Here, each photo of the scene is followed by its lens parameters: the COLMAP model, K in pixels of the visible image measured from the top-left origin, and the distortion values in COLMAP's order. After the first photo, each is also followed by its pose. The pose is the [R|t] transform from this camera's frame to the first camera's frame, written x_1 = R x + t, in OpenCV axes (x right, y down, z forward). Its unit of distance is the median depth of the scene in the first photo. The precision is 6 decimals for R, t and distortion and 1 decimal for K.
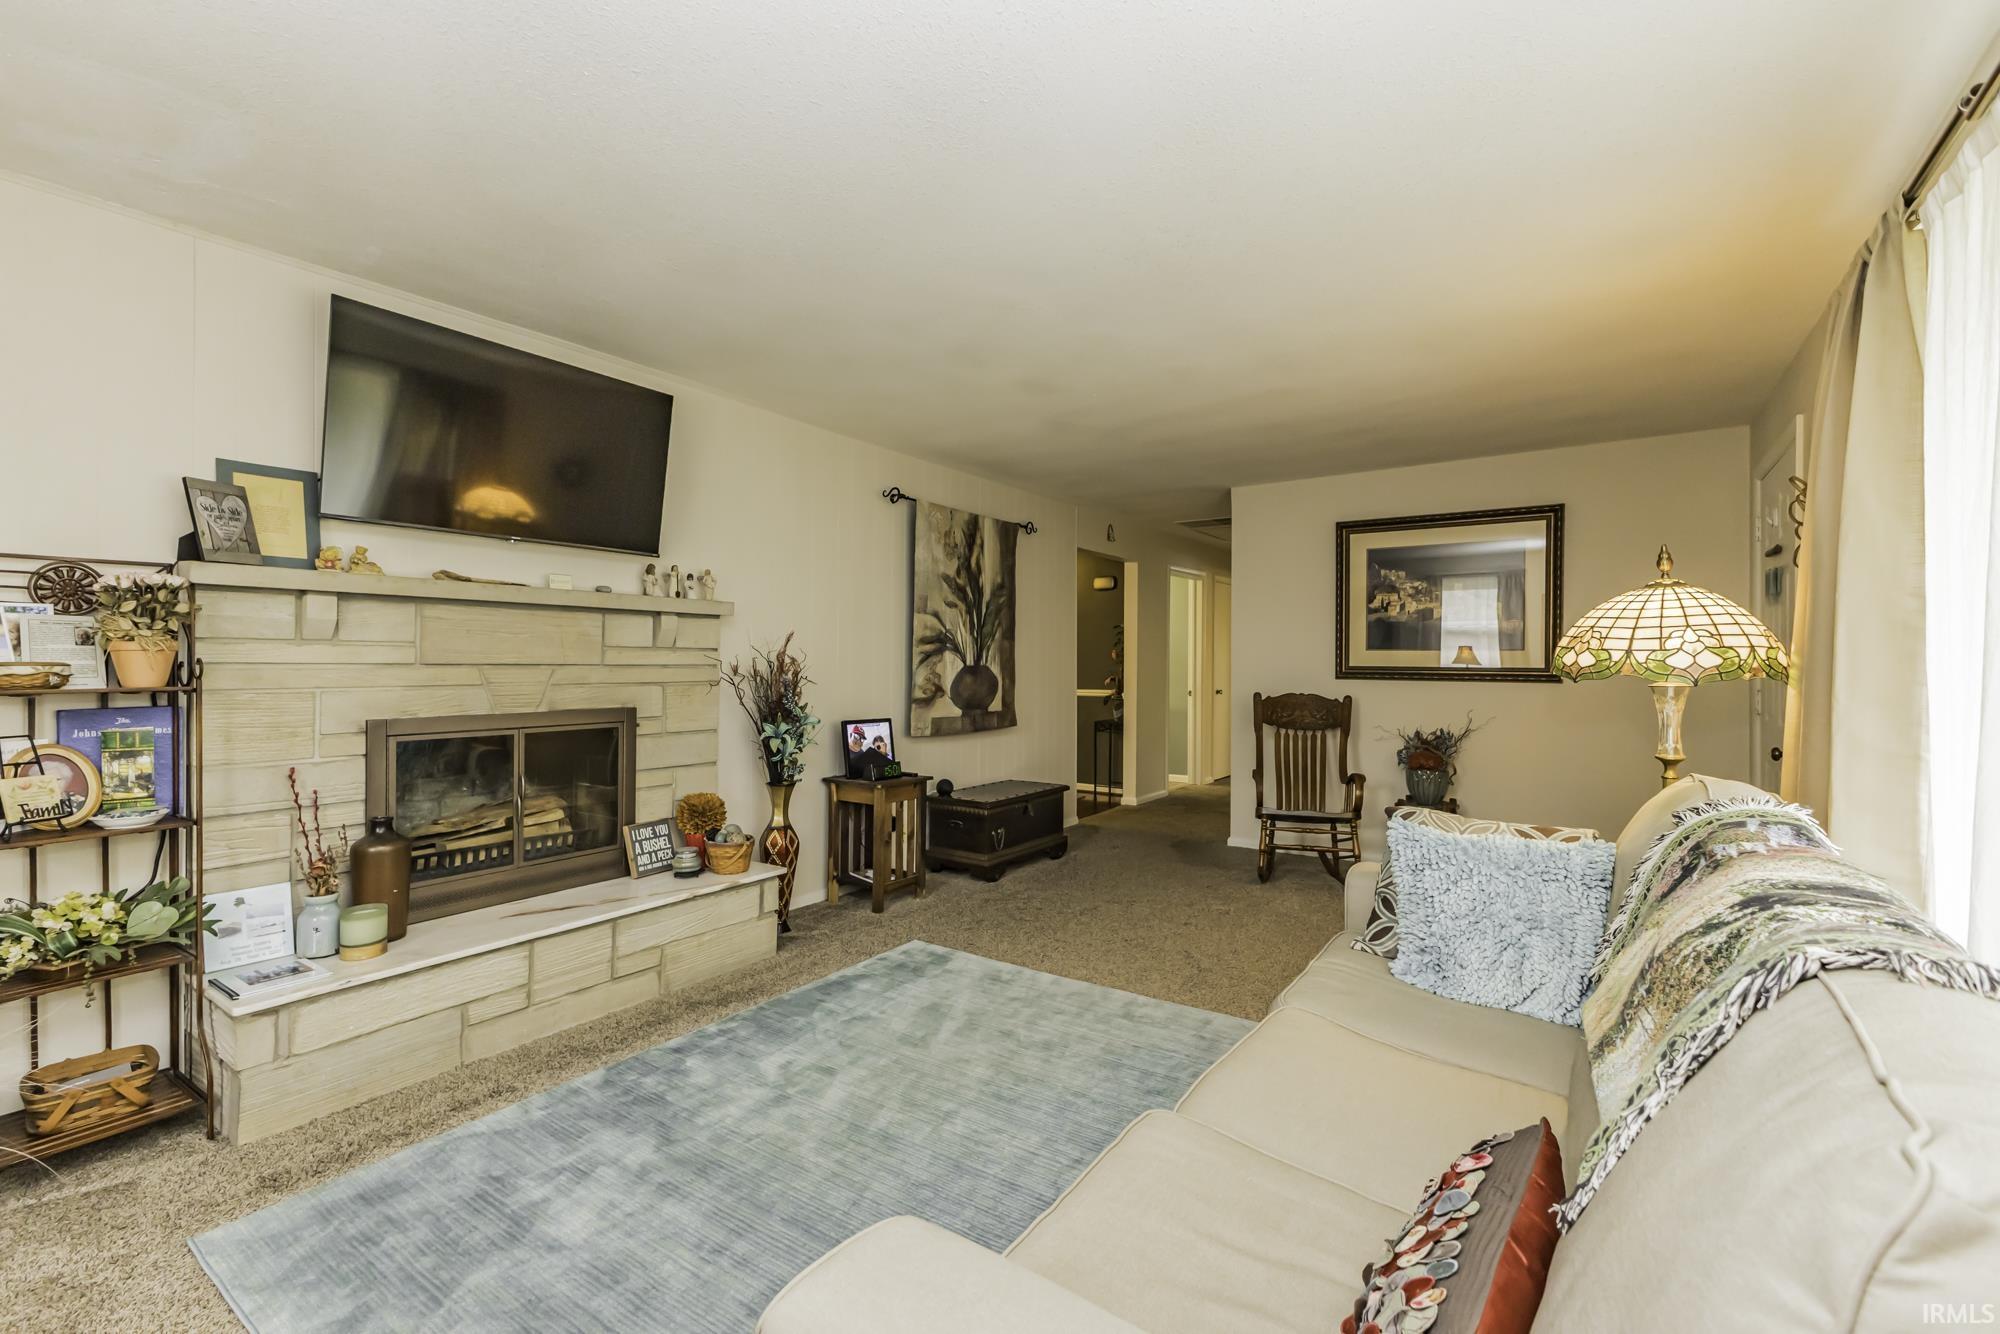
lens RADIAL K [[858.2, 0, 1001.4], [0, 858.2, 667.0], [0, 0, 1]] dist [0.009893, -0.001839]
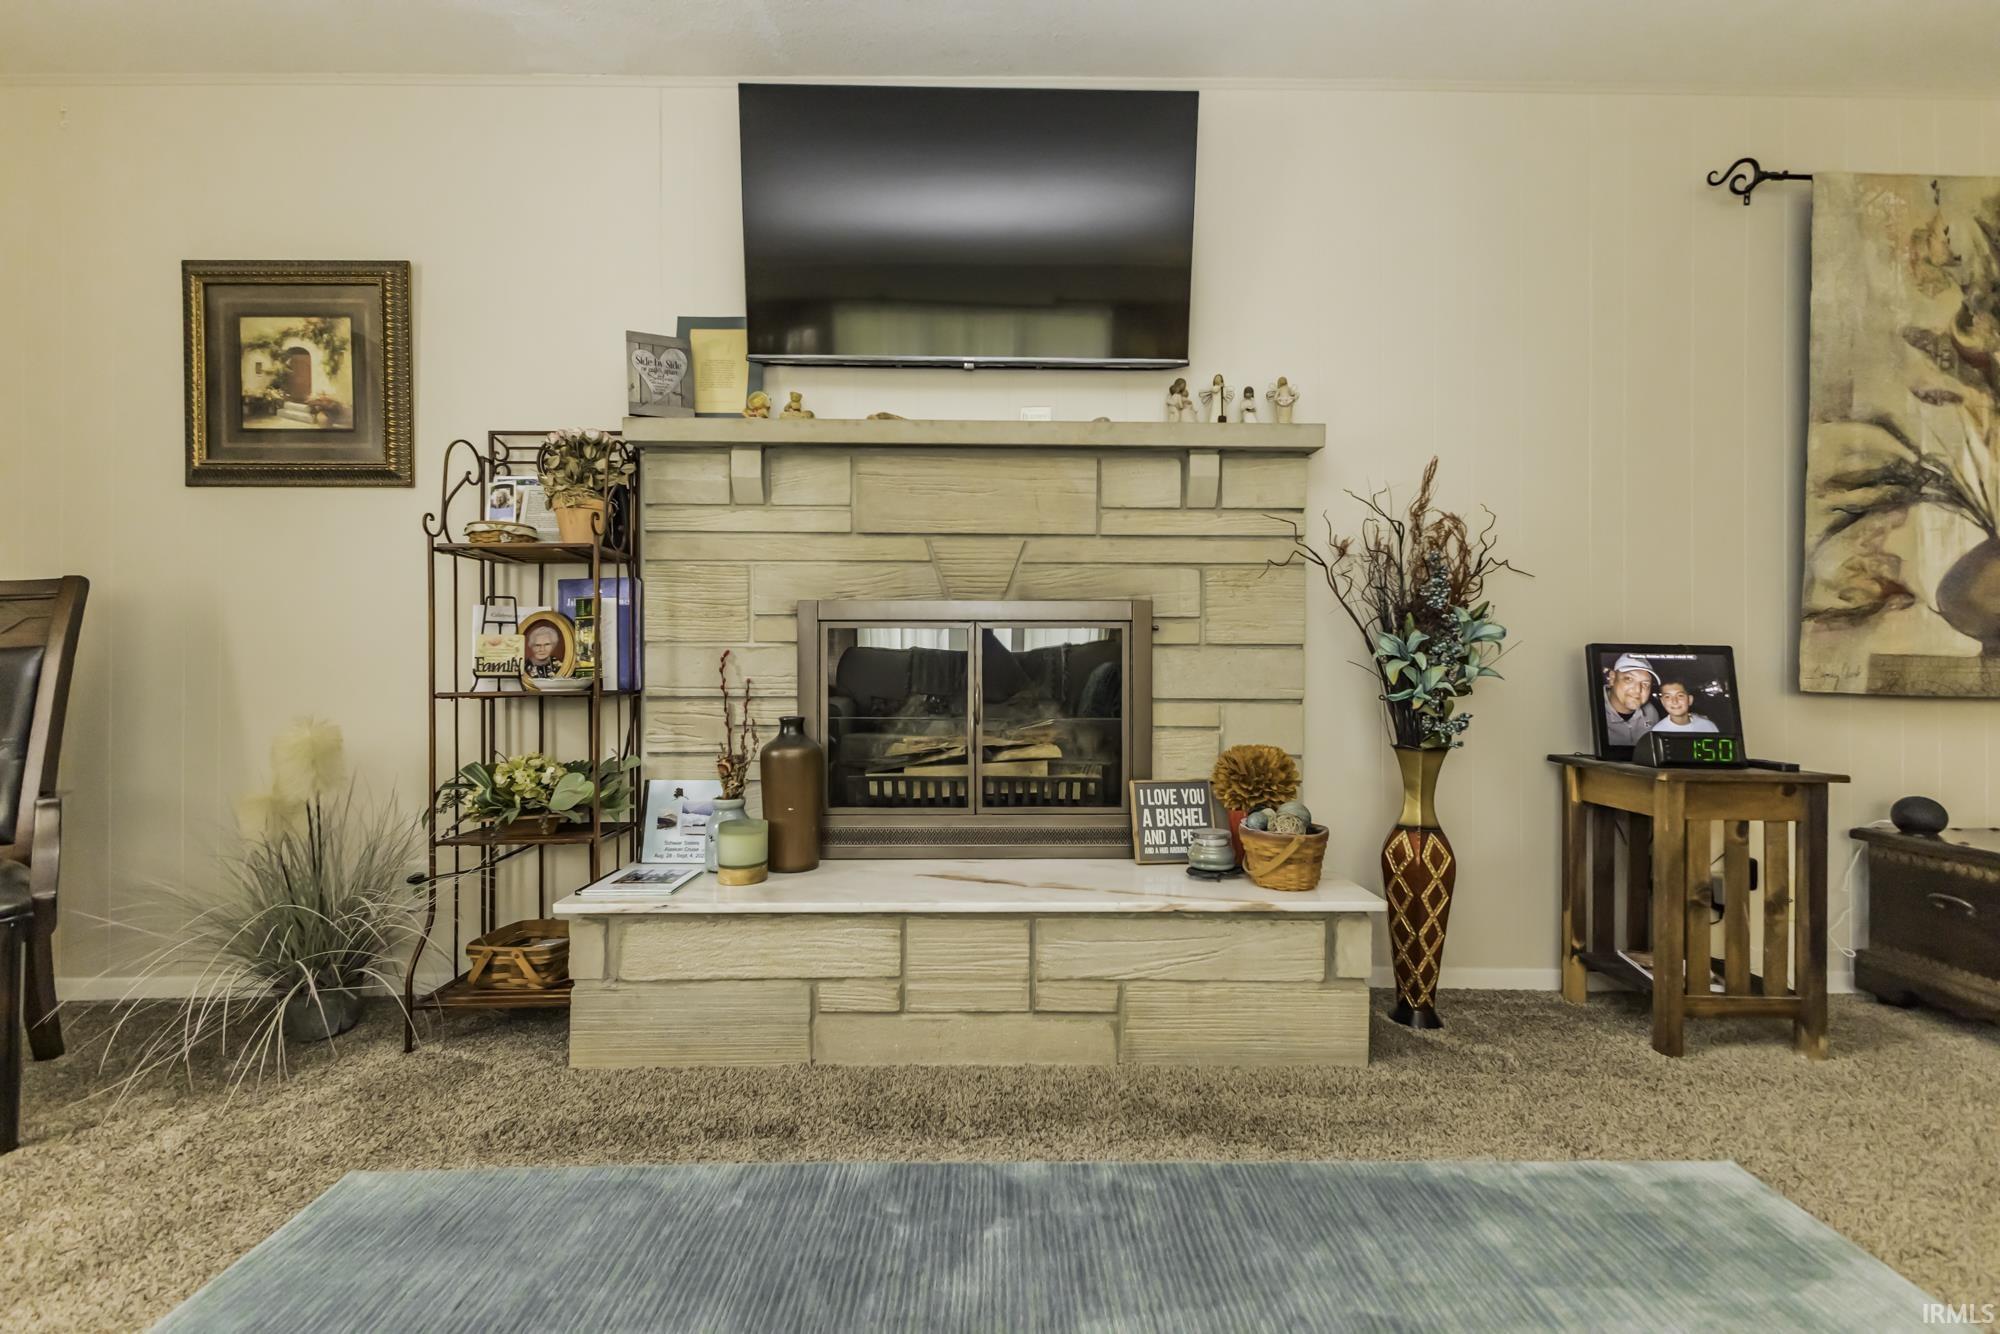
lens RADIAL K [[858.2, 0, 1000.7], [0, 858.2, 659.4], [0, 0, 1]] dist [0.009893, -0.001839]
pose [[0.574222, -0.009690, -0.818643, 0.038242], [-0.004156, 0.999883, -0.014750, 0.099040], [0.818689, 0.011872, 0.574114, 0.523644]]
